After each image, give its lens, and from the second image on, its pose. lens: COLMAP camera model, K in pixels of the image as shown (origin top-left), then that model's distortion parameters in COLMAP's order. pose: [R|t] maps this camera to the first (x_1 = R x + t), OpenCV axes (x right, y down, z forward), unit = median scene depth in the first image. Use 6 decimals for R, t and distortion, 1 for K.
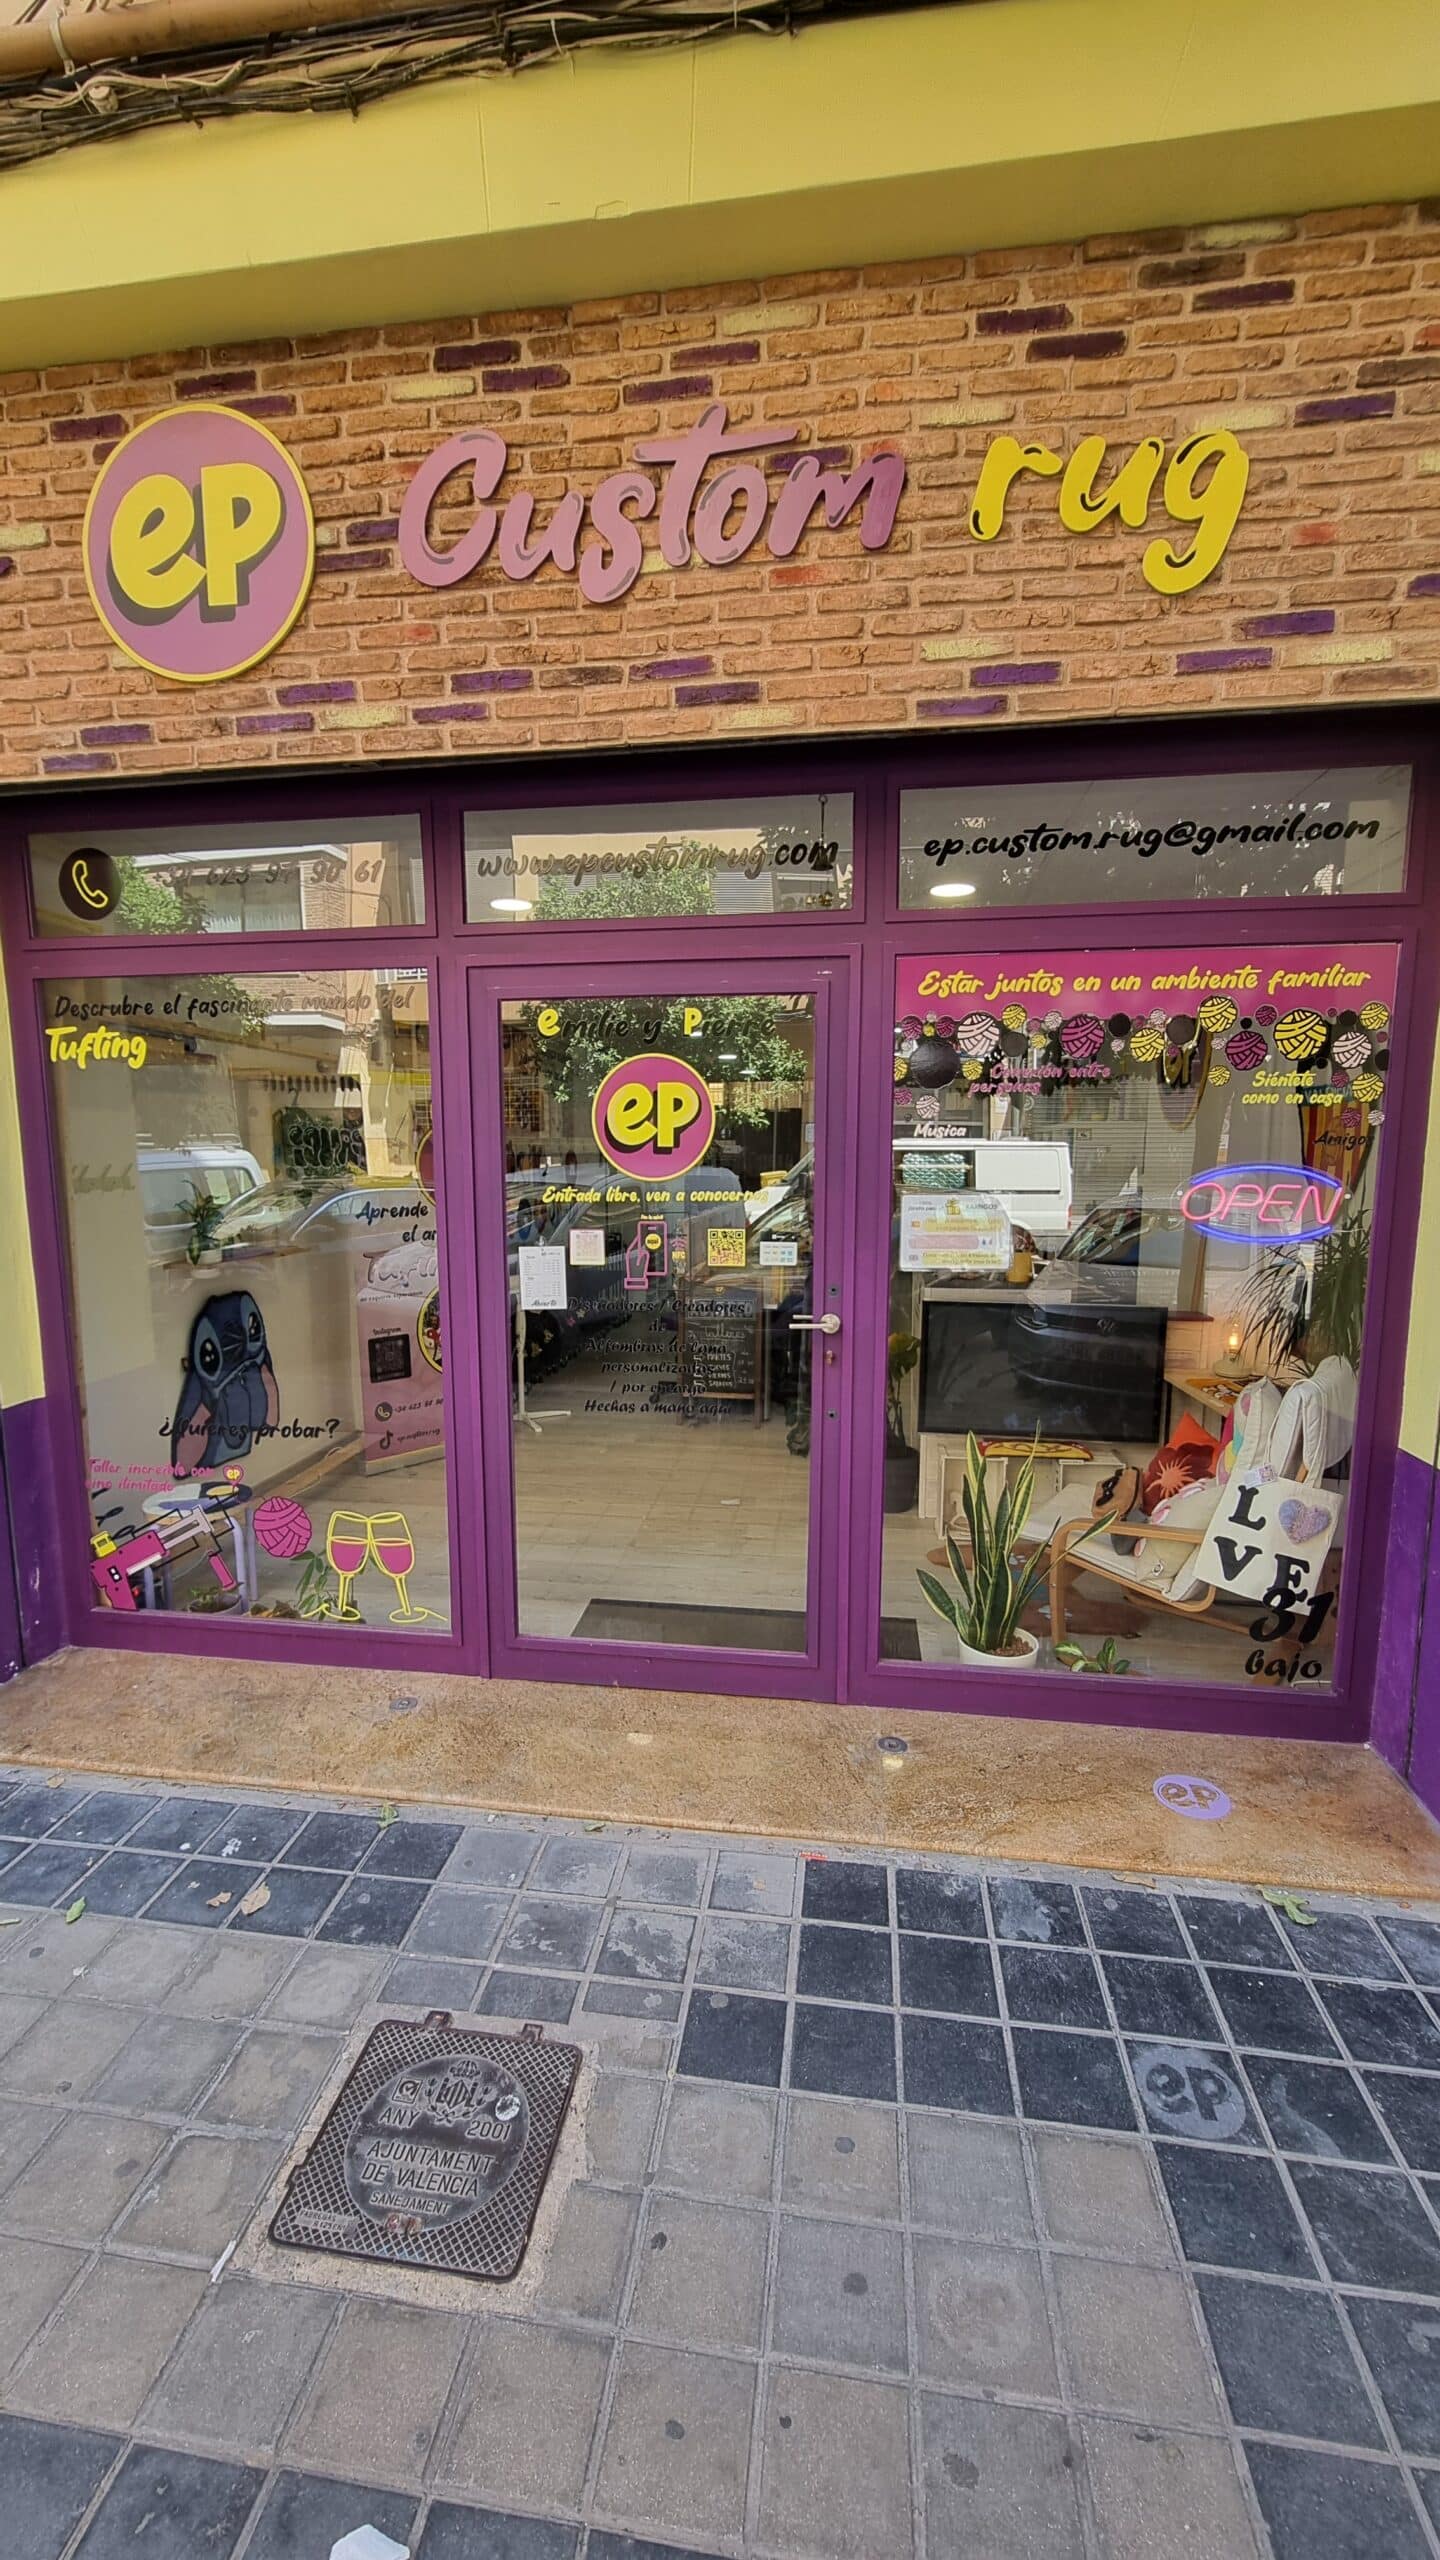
lens RADIAL K [[919.7, 0, 731.9], [0, 919.7, 1298.6], [0, 0, 1]] dist [-0.000578, -0.000015]
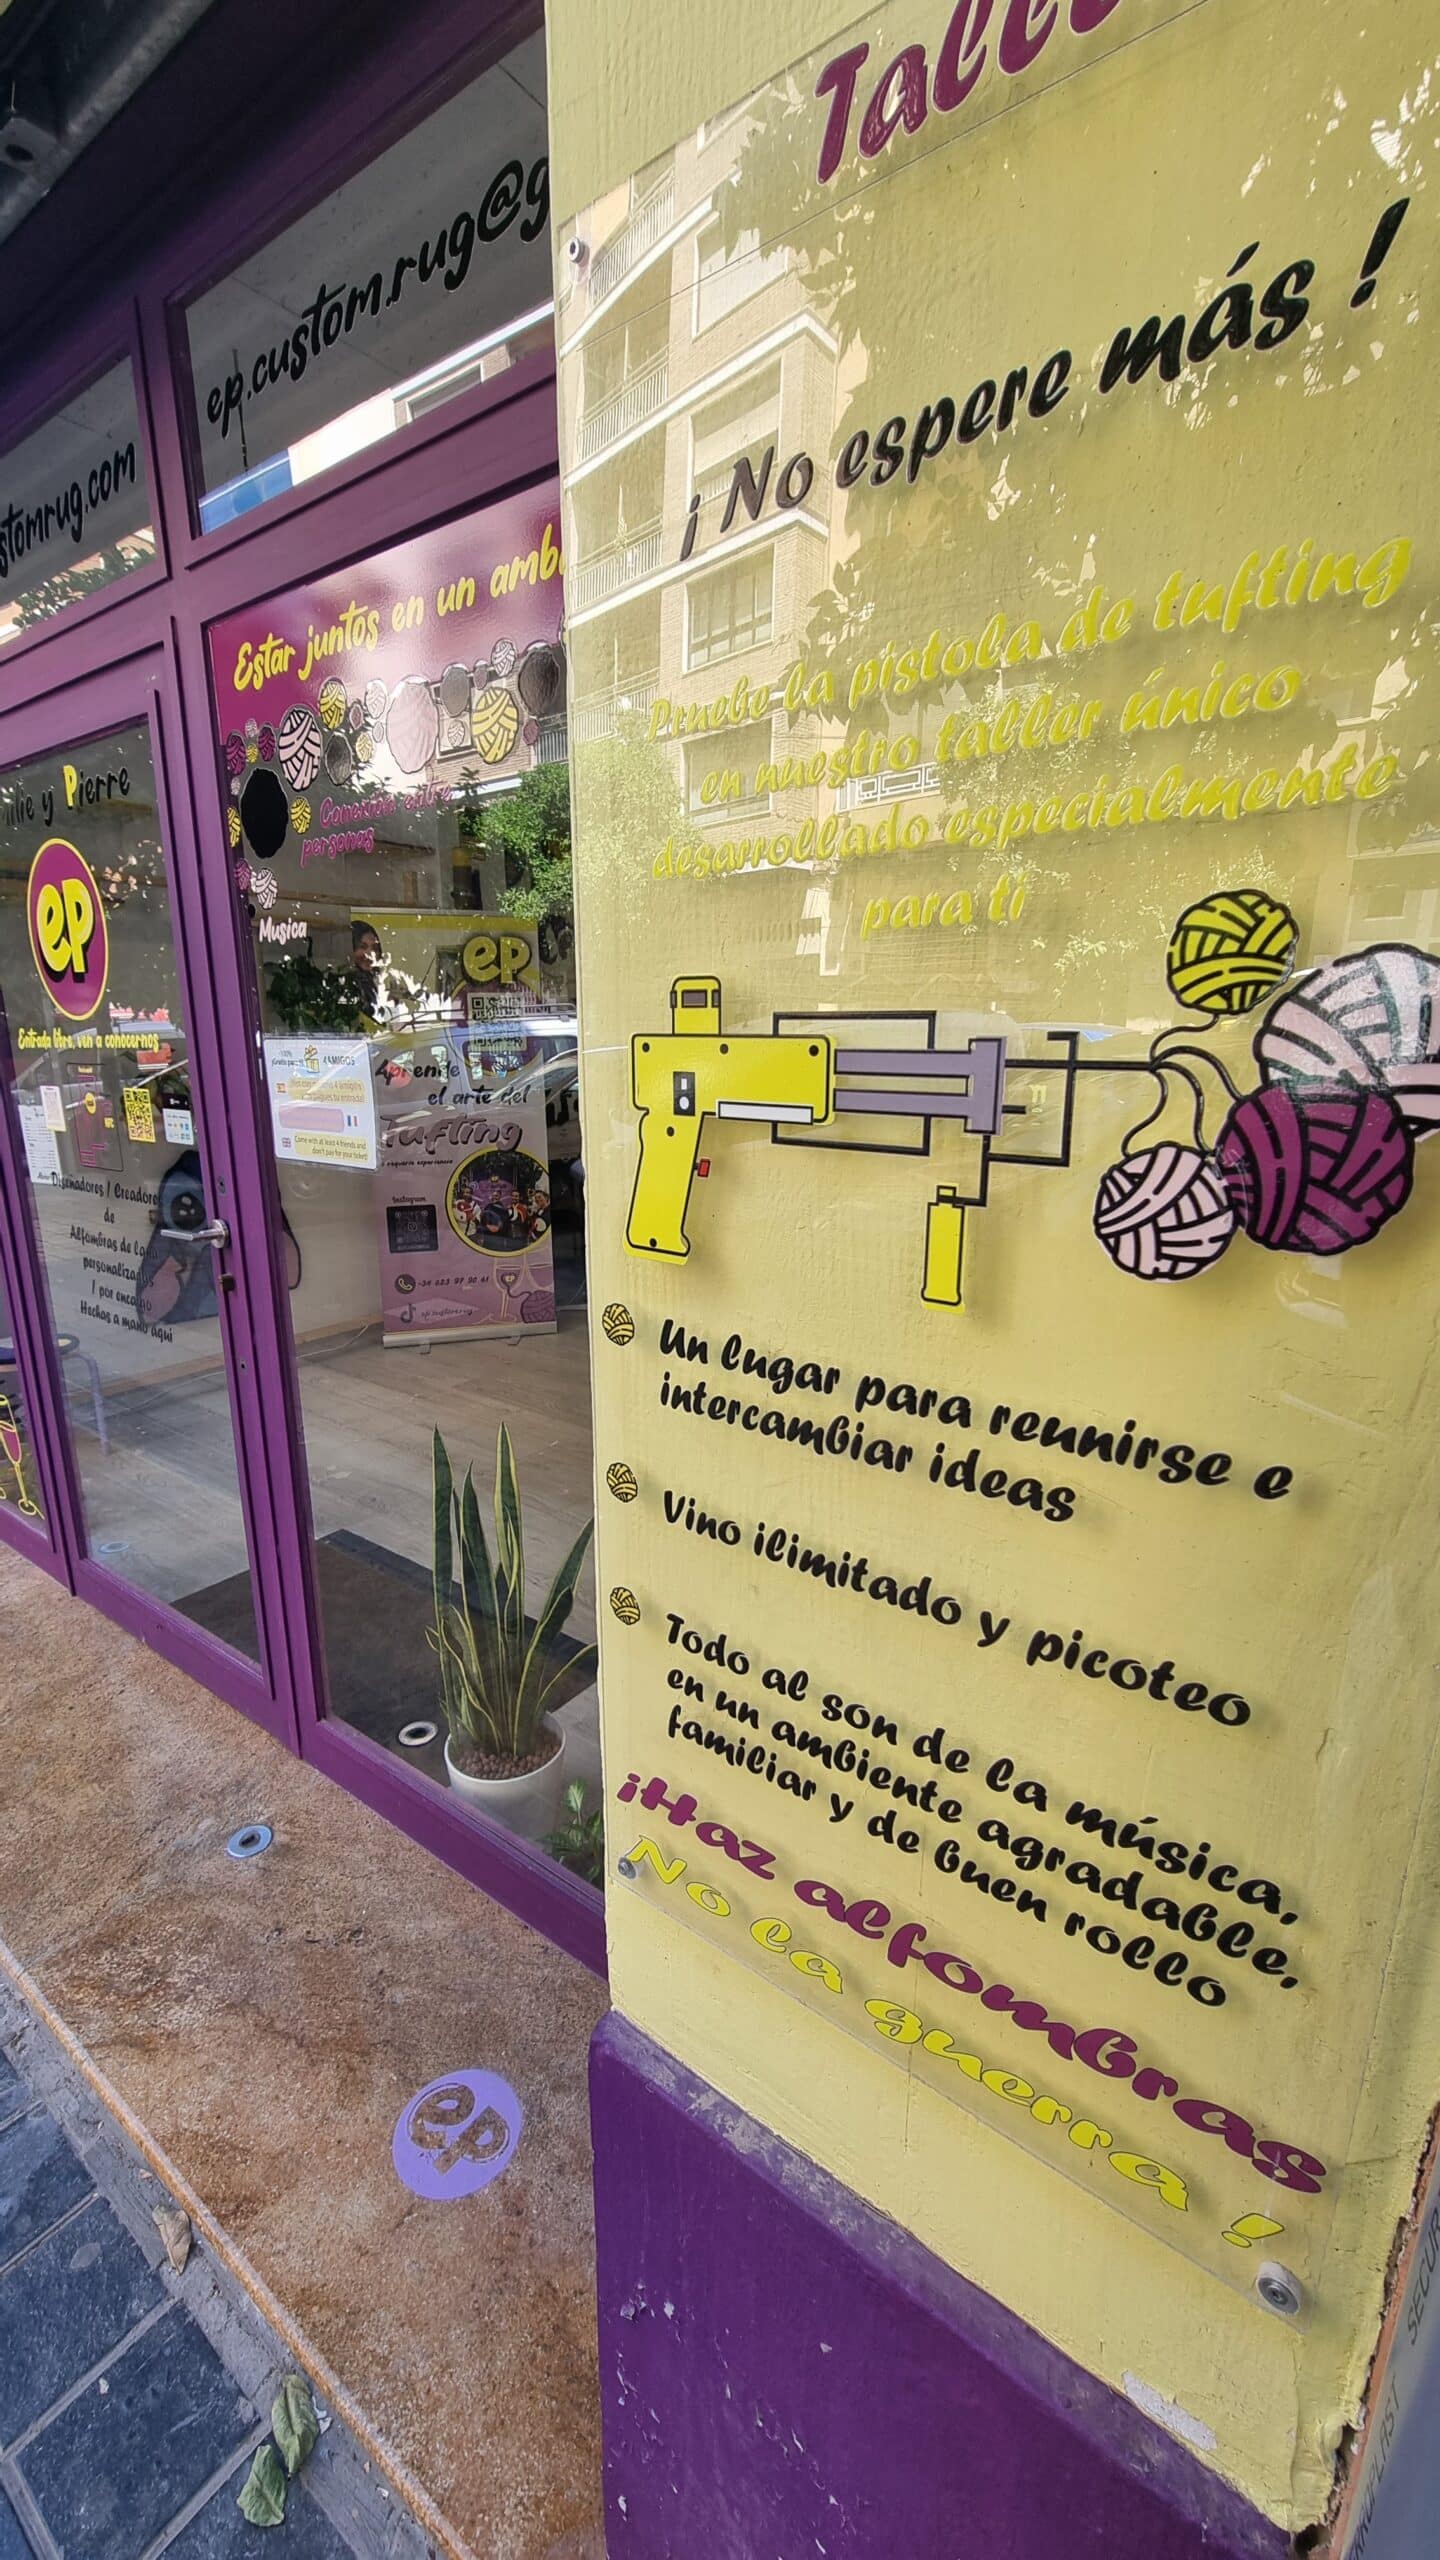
lens RADIAL K [[1019.4, 0, 720.0], [0, 1019.4, 1280.0], [0, 0, 1]] dist [0.010845, 0.000100]
pose [[0.870284, 0.106453, -0.480909, 0.760774], [-0.052995, 0.990935, 0.123447, -0.047655], [0.489691, -0.081948, 0.868036, 0.499136]]
